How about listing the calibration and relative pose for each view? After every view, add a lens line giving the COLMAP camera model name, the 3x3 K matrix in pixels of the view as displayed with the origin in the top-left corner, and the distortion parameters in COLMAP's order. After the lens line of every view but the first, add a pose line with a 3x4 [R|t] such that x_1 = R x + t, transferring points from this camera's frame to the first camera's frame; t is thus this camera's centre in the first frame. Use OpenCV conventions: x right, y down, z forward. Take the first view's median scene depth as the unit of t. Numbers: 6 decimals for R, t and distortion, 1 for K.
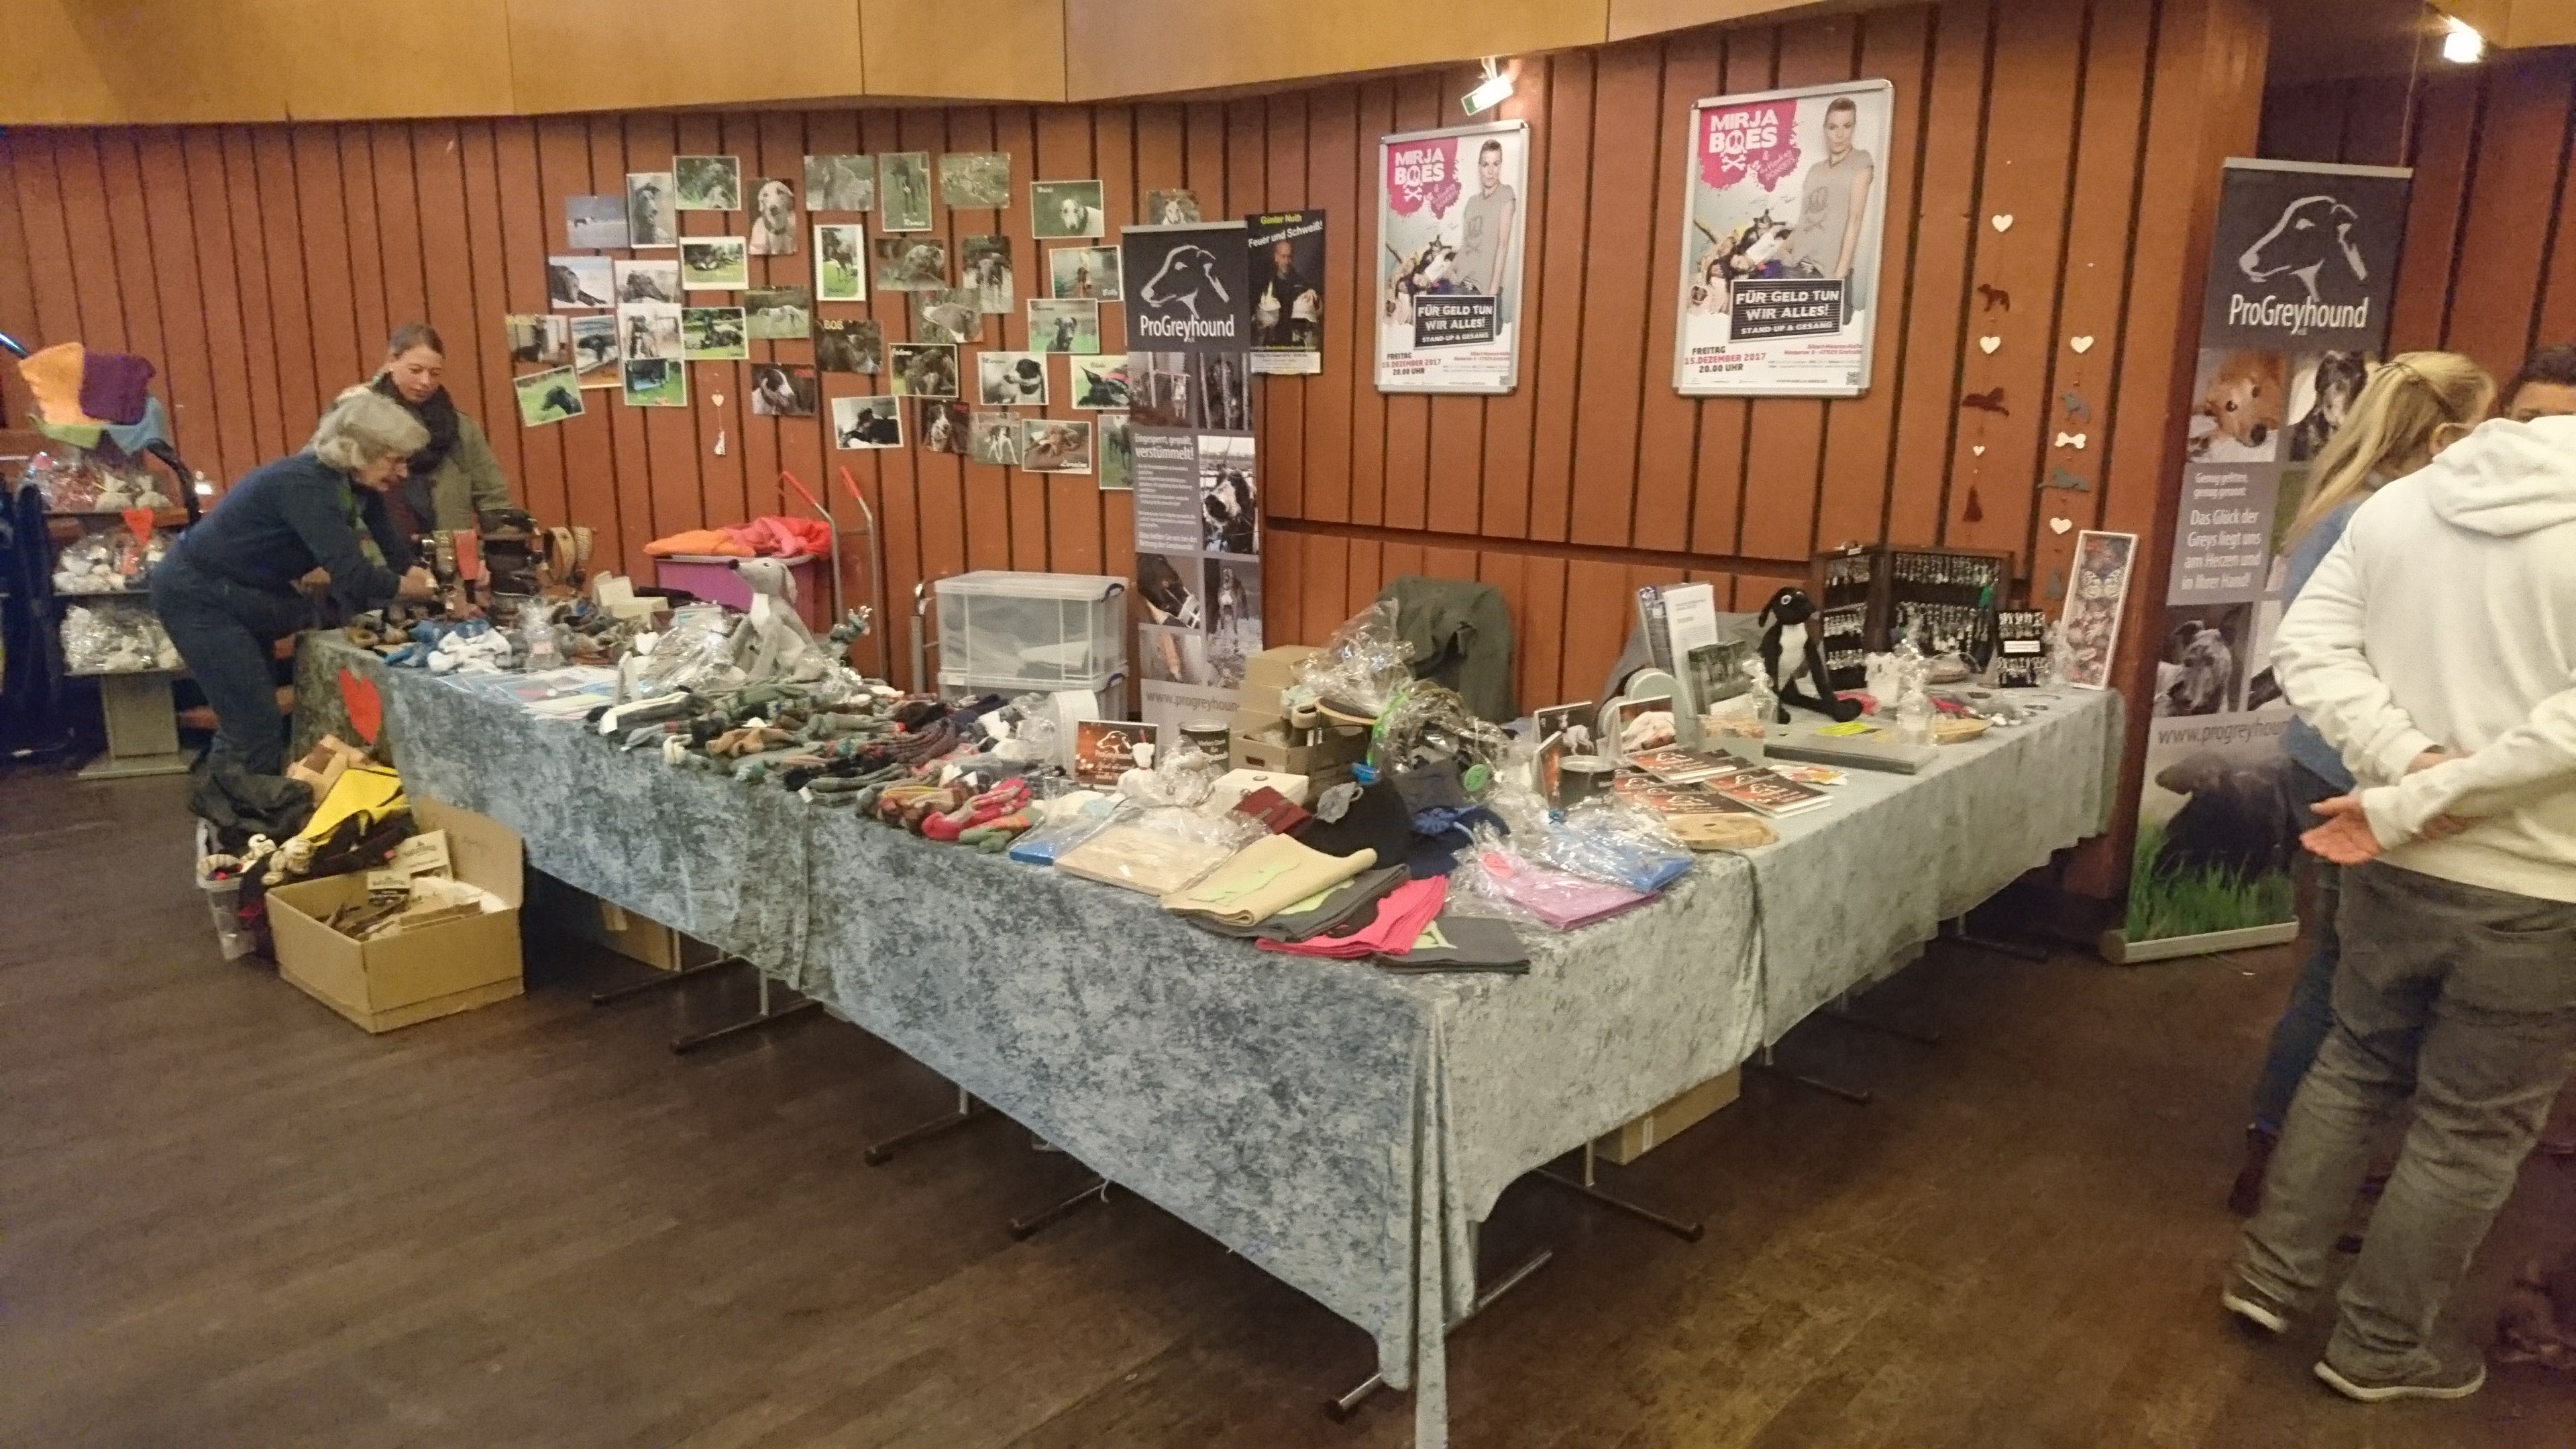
lens RADIAL K [[1629.5, 0, 1222.7], [0, 1629.5, 796.5], [0, 0, 1]] dist [0.035112, -0.042121]
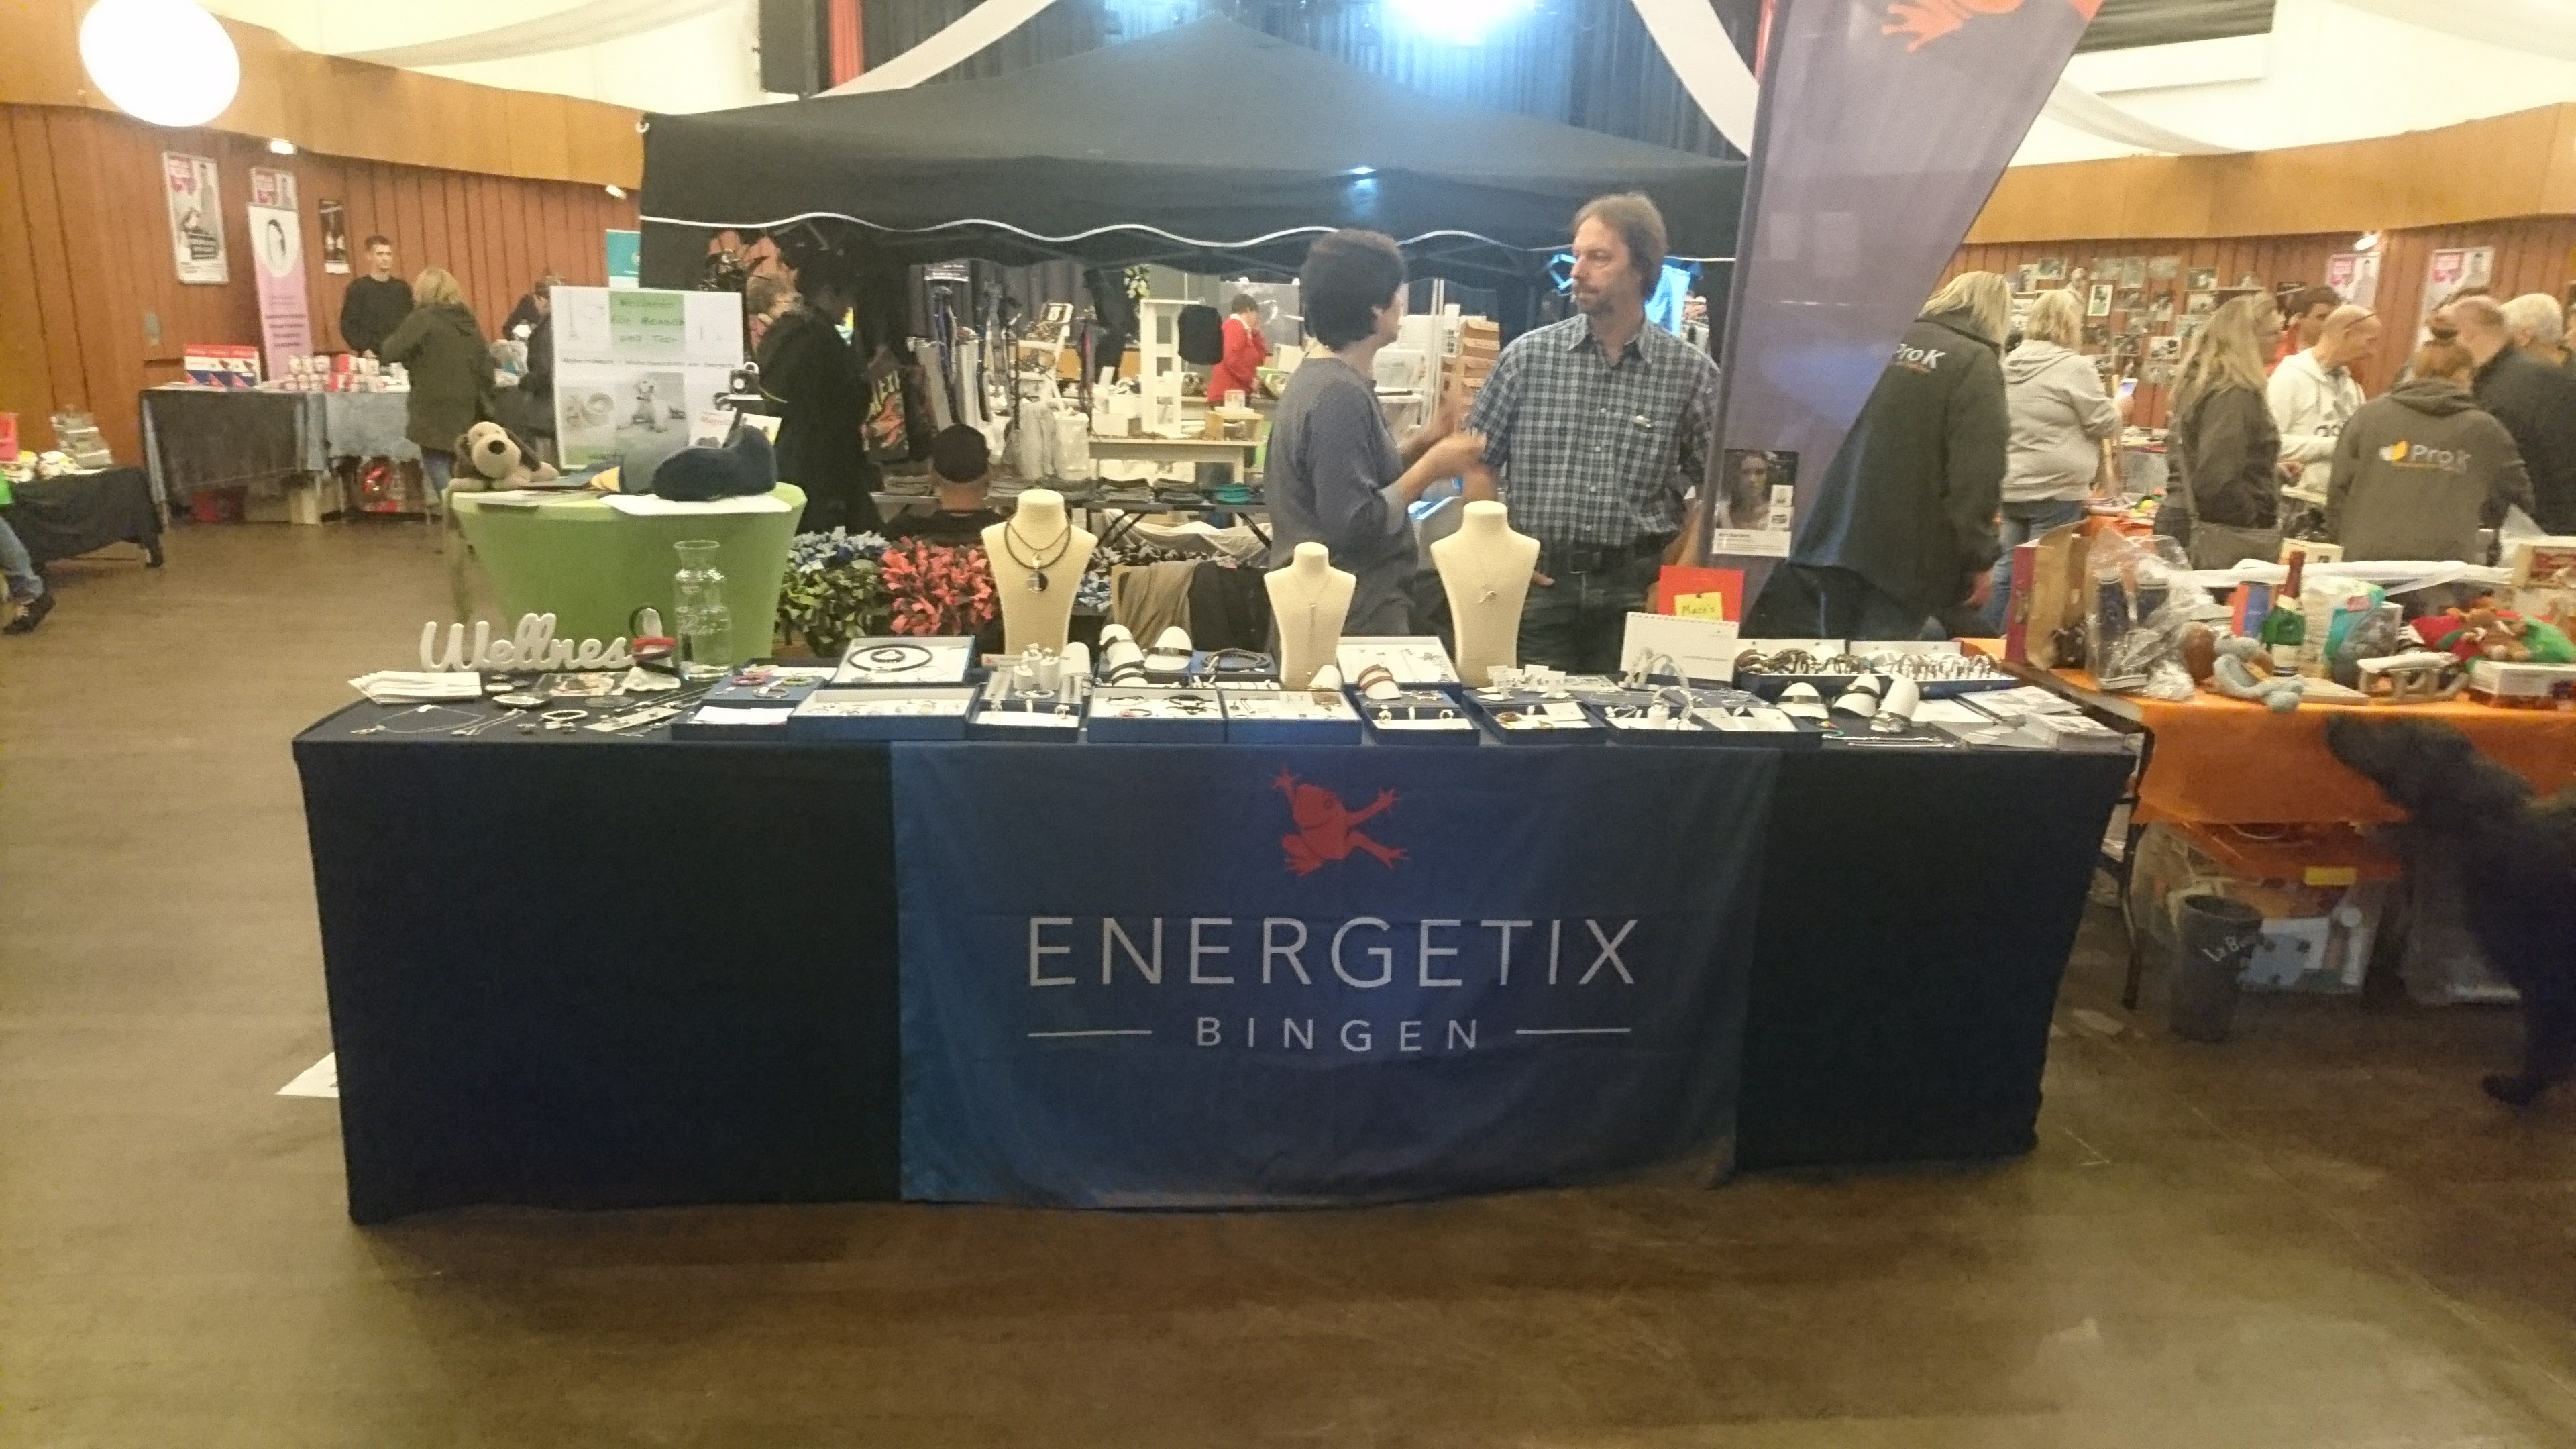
lens RADIAL K [[1629.5, 0, 1271.5], [0, 1629.5, 714.2], [0, 0, 1]] dist [0.035112, -0.042121]
pose [[0.732969, 0.174538, -0.657490, 0.625200], [-0.201327, 0.978884, 0.035417, 0.479474], [0.649788, 0.106411, 0.752630, -1.716078]]
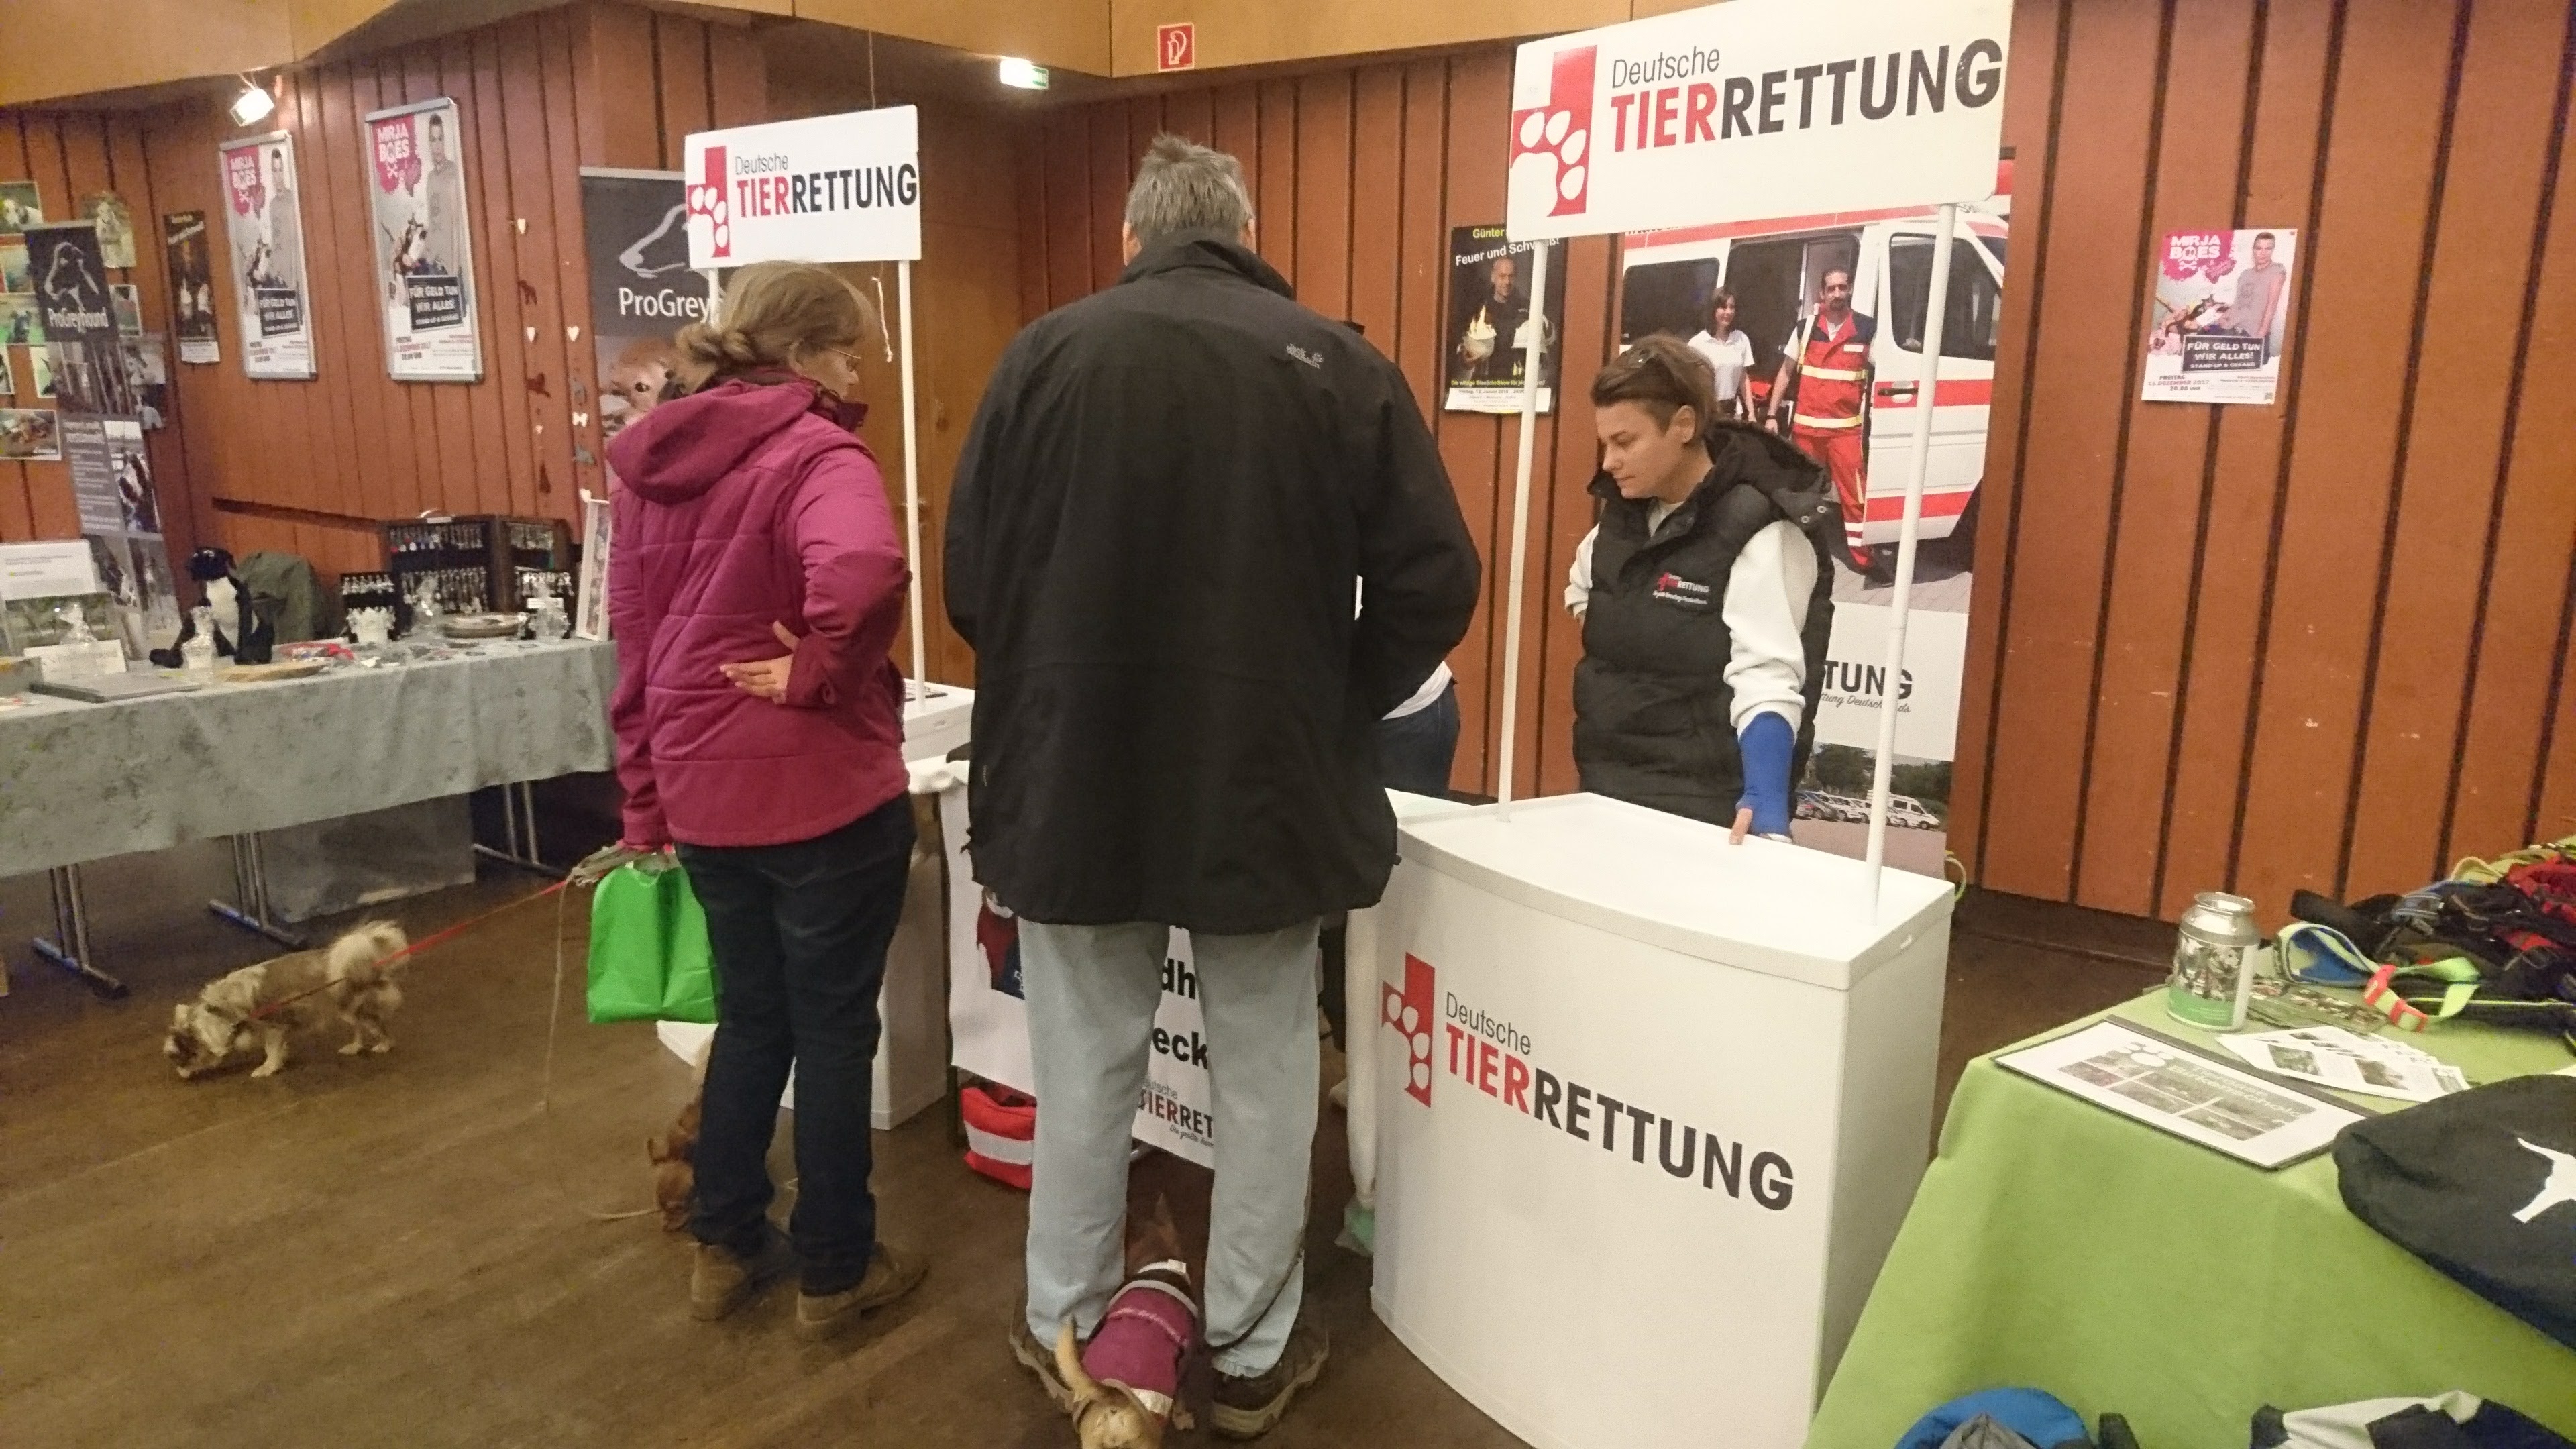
lens RADIAL K [[1629.5, 0, 1284.5], [0, 1629.5, 746.5], [0, 0, 1]] dist [0.035112, -0.042121]
pose [[0.996173, -0.016183, 0.085898, 0.633553], [0.019388, 0.999141, -0.036615, 0.040036], [-0.085231, 0.038140, 0.995631, -0.102613]]
